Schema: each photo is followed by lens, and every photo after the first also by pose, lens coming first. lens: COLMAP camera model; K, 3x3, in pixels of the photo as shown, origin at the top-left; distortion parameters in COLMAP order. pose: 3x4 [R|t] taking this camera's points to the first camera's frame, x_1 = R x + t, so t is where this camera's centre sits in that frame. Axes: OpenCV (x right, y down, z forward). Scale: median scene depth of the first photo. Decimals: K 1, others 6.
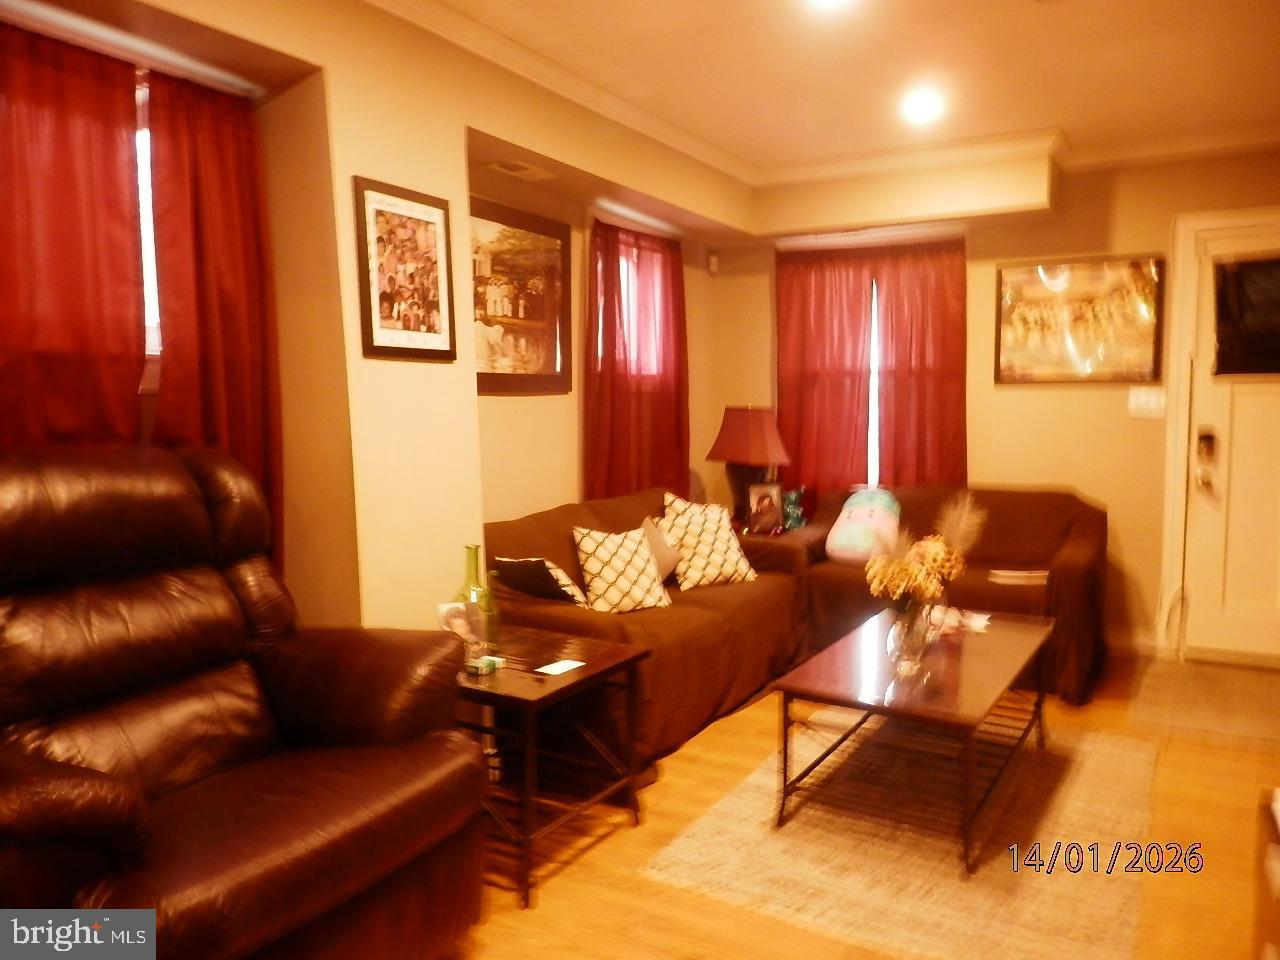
lens RADIAL K [[958.0, 0, 651.4], [0, 958.0, 480.7], [0, 0, 1]] dist [0.002449, 0.004262]
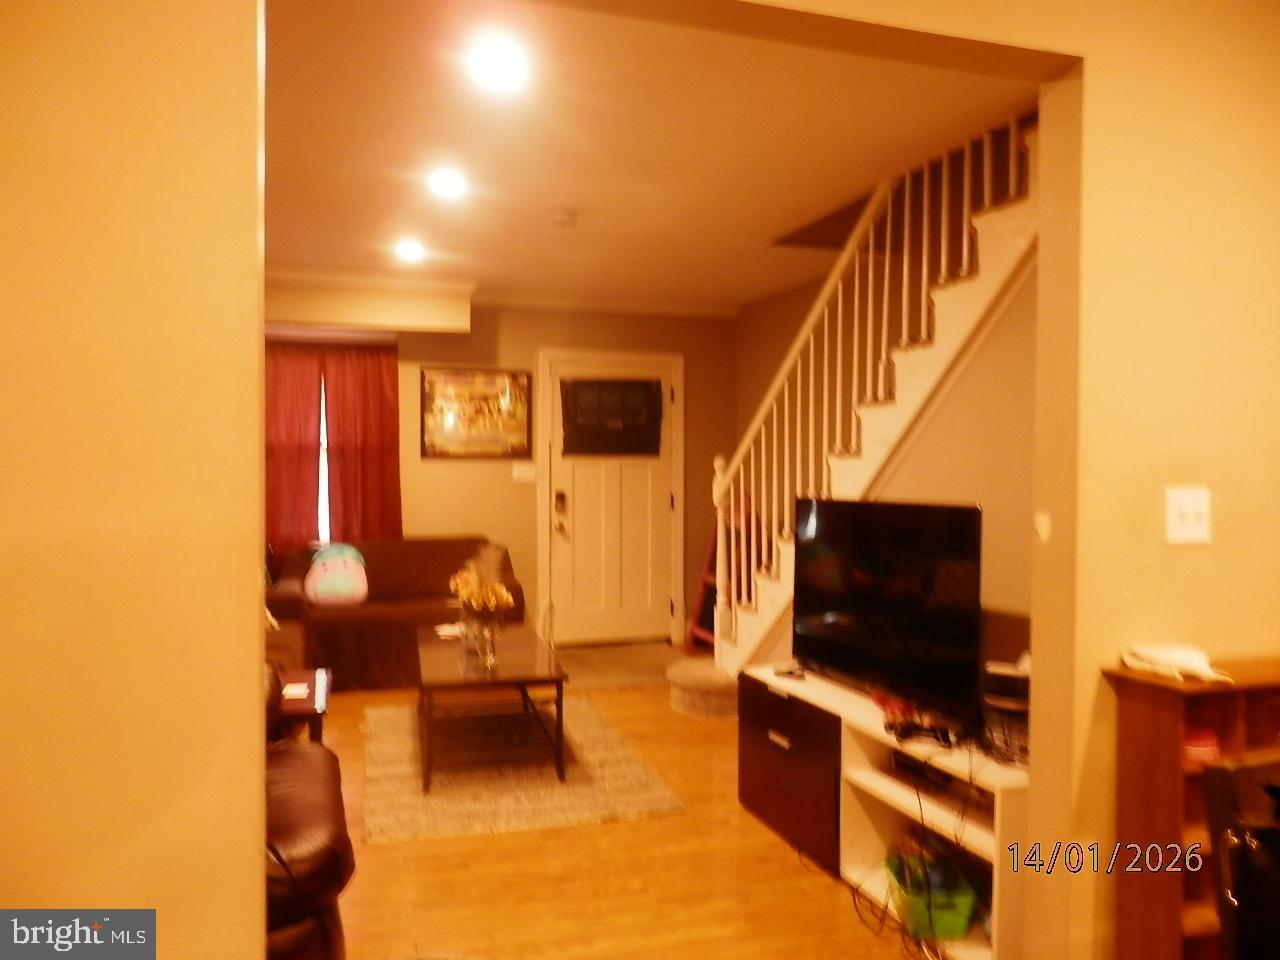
lens RADIAL K [[958.0, 0, 651.4], [0, 958.0, 480.7], [0, 0, 1]] dist [0.002449, 0.004262]
pose [[0.676480, -0.004492, 0.736447, -0.406951], [0.056731, 0.997328, -0.046028, 0.007045], [-0.734273, 0.072916, 0.674927, -0.101421]]
